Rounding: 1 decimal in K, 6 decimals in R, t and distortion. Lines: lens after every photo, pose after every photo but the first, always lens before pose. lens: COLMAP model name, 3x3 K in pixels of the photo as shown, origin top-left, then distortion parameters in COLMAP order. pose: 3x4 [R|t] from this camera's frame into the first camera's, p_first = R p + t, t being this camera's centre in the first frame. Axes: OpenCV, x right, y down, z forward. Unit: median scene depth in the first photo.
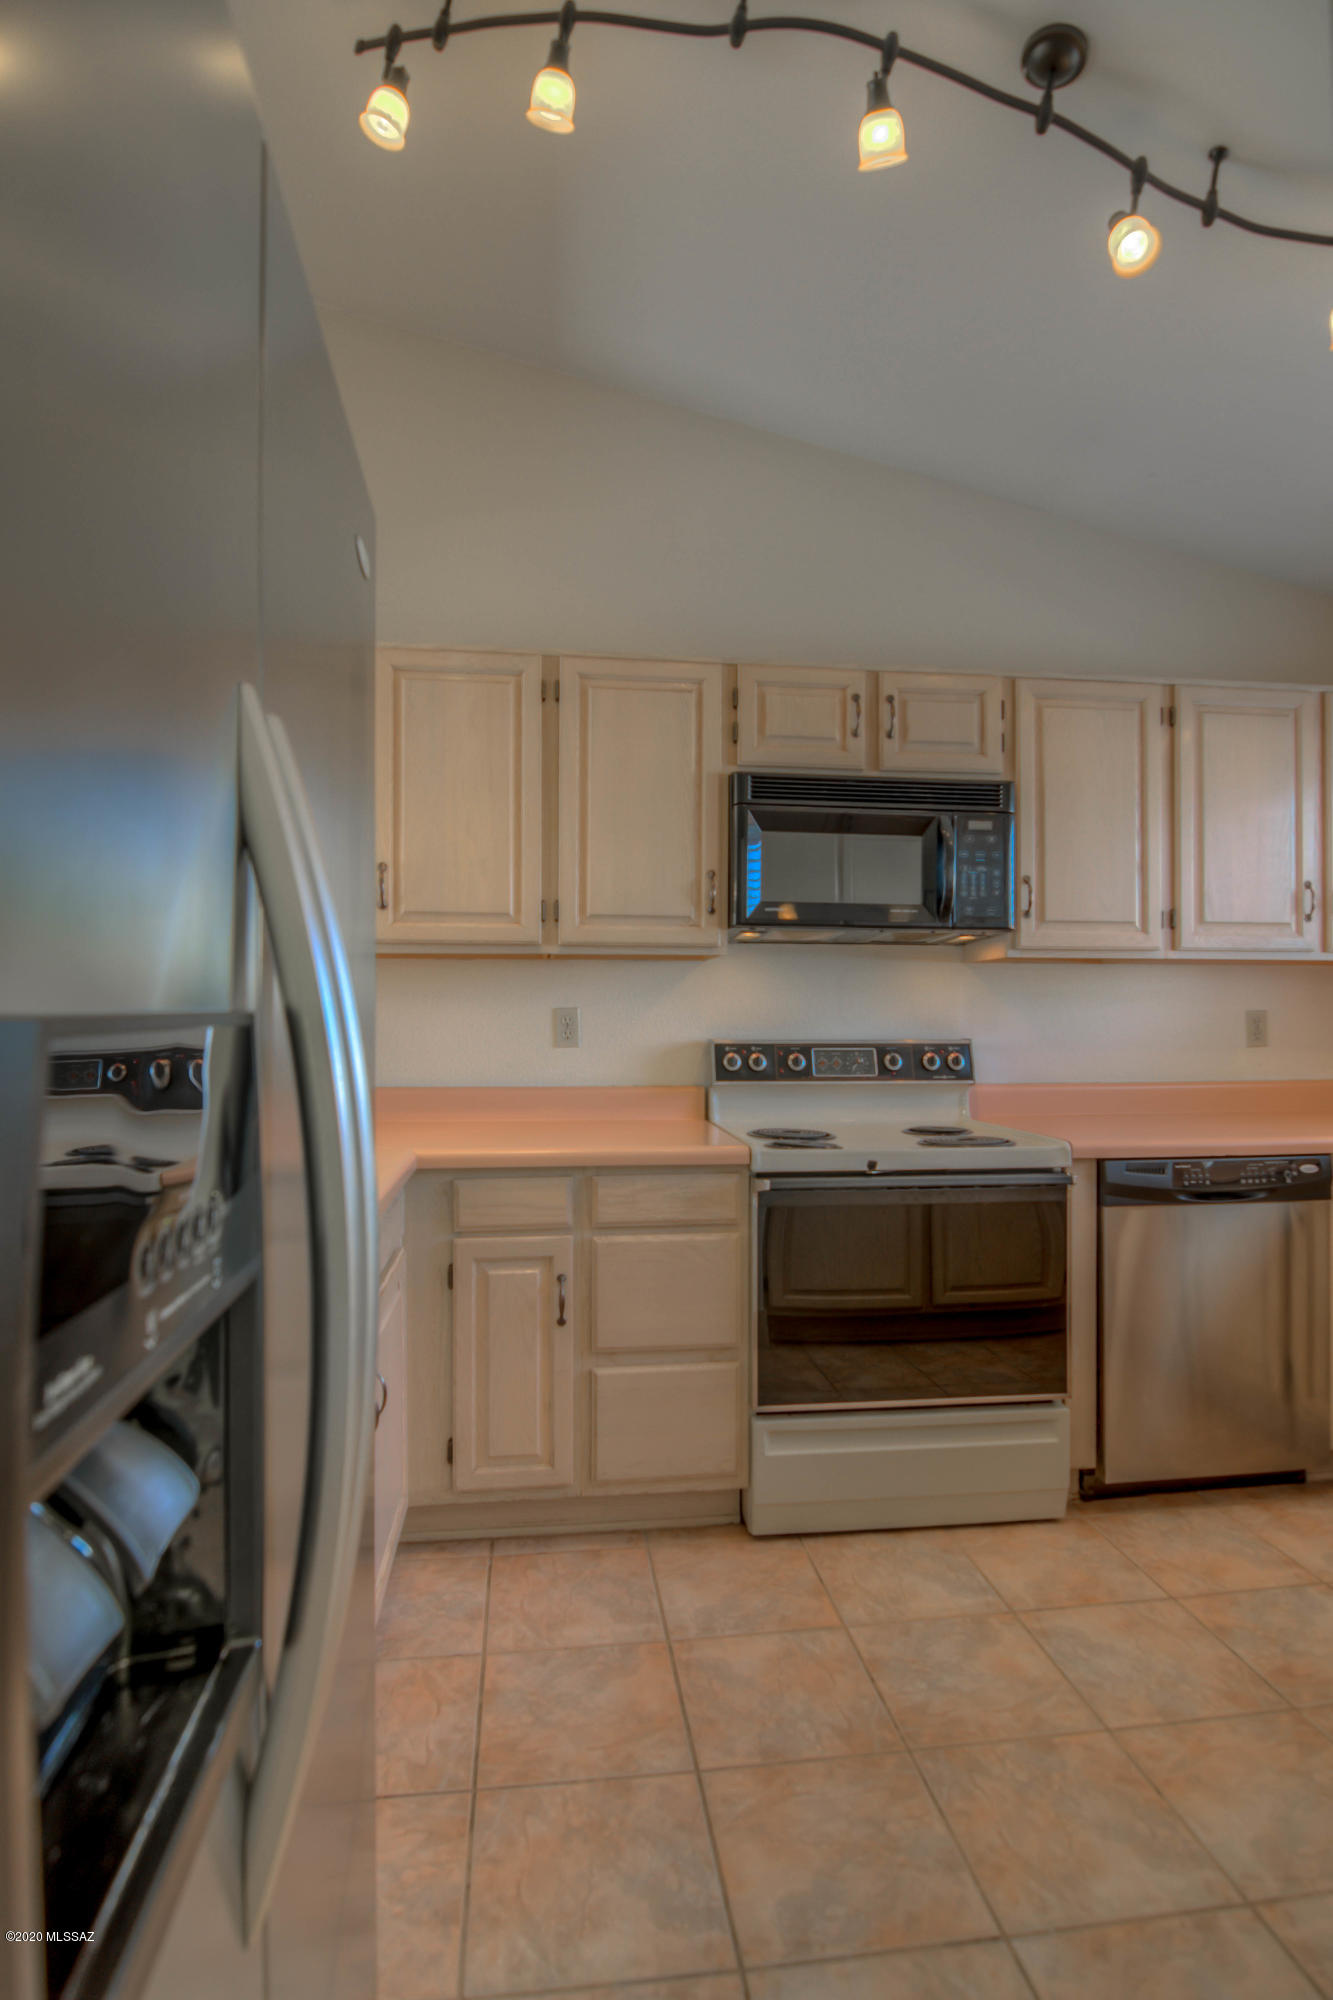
lens RADIAL K [[1042.1, 0, 691.9], [0, 1042.1, 1007.8], [0, 0, 1]] dist [-0.004551, -0.009299]
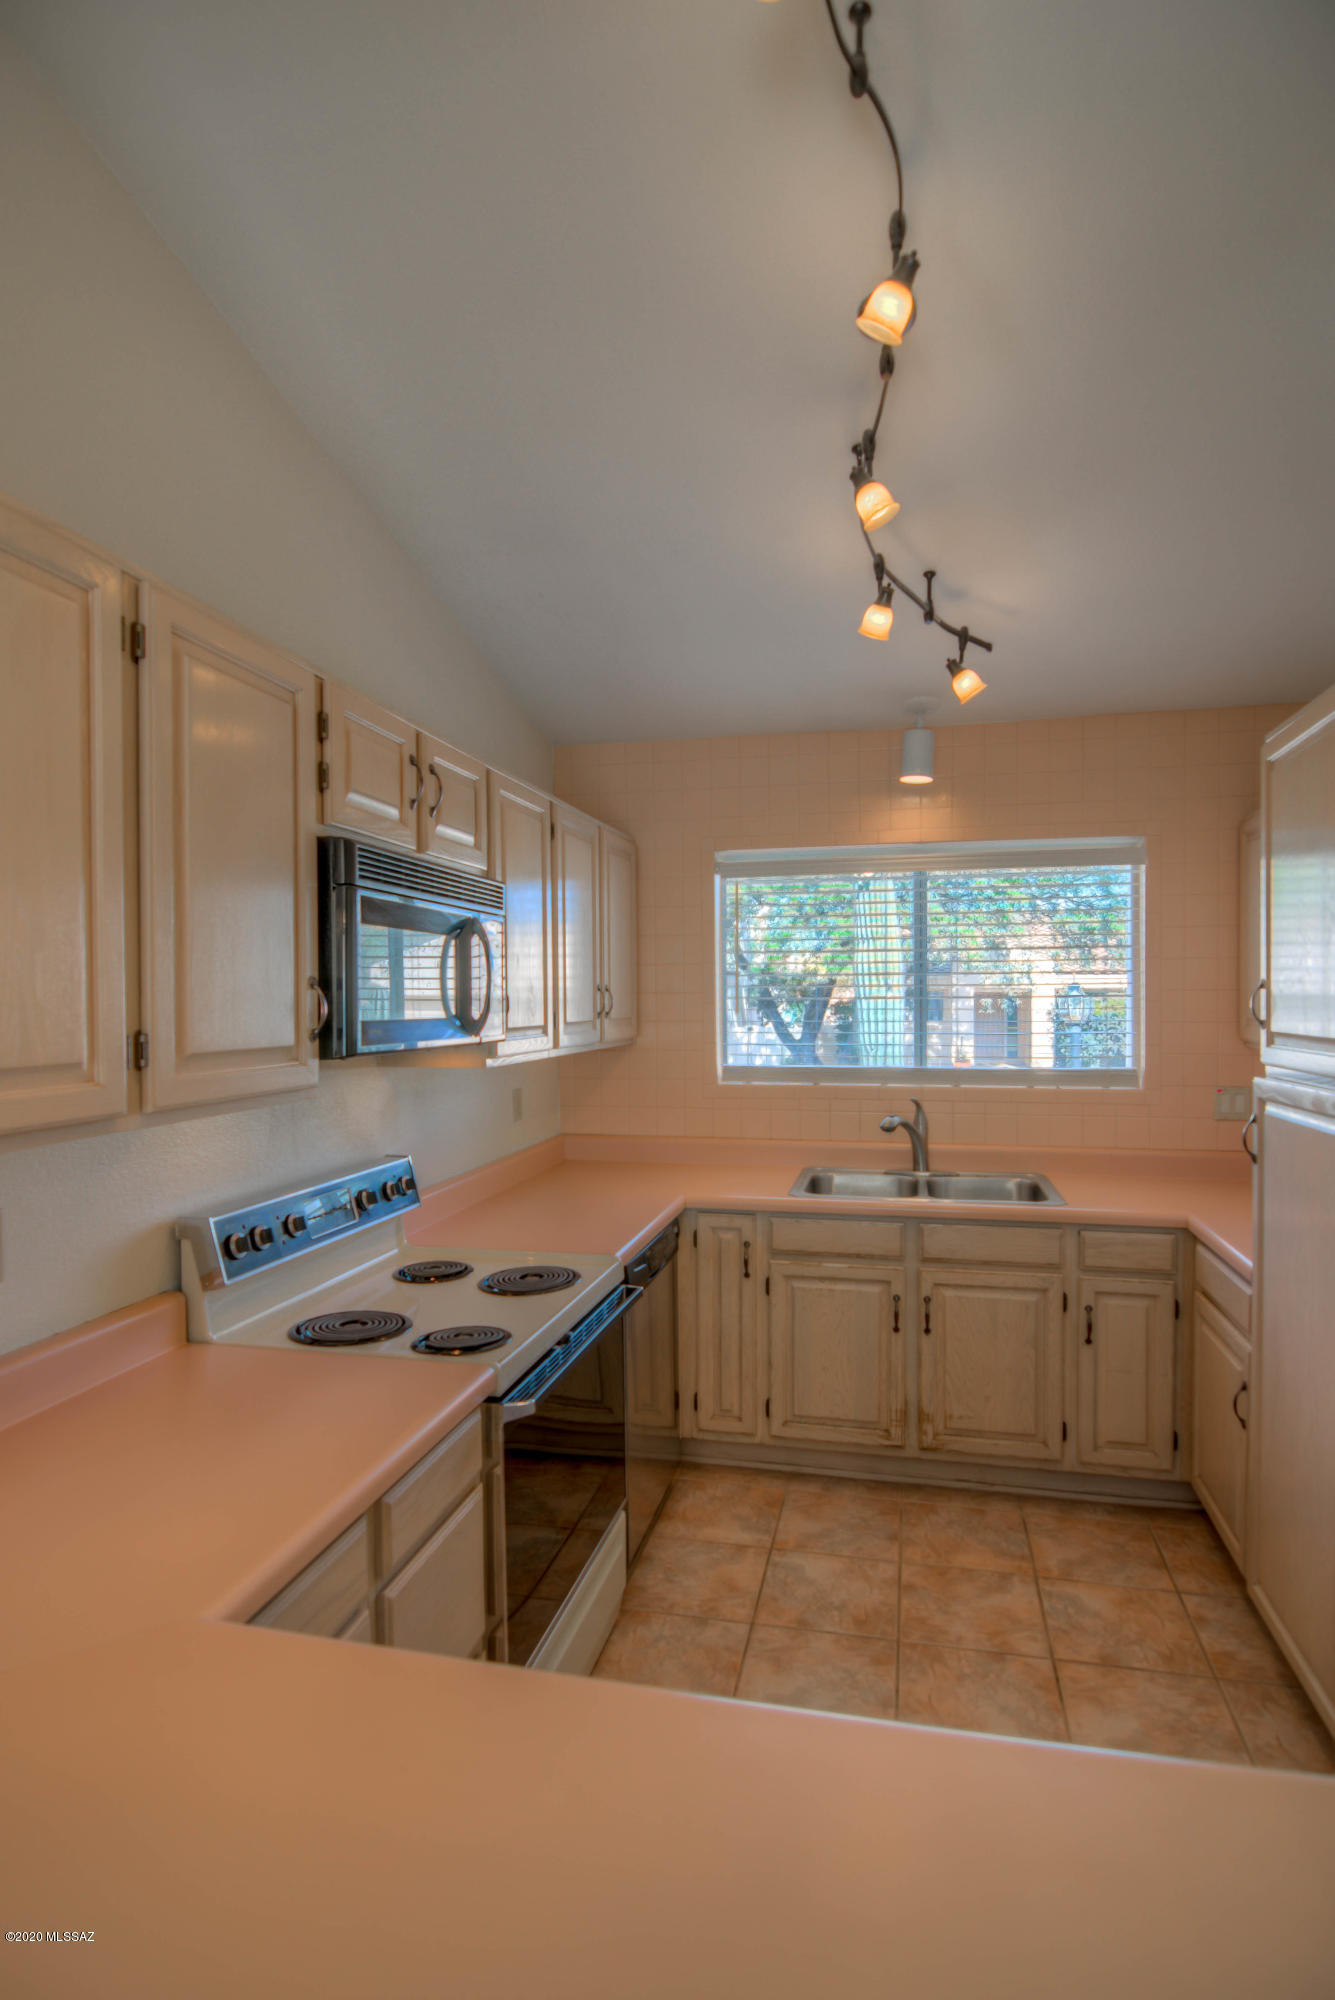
lens RADIAL K [[1042.1, 0, 687.8], [0, 1042.1, 1007.6], [0, 0, 1]] dist [-0.004551, -0.009299]
pose [[0.338630, -0.012569, 0.940836, -0.524239], [-0.010071, 0.999805, 0.016981, -0.122156], [-0.940866, -0.015225, 0.338437, 0.526666]]
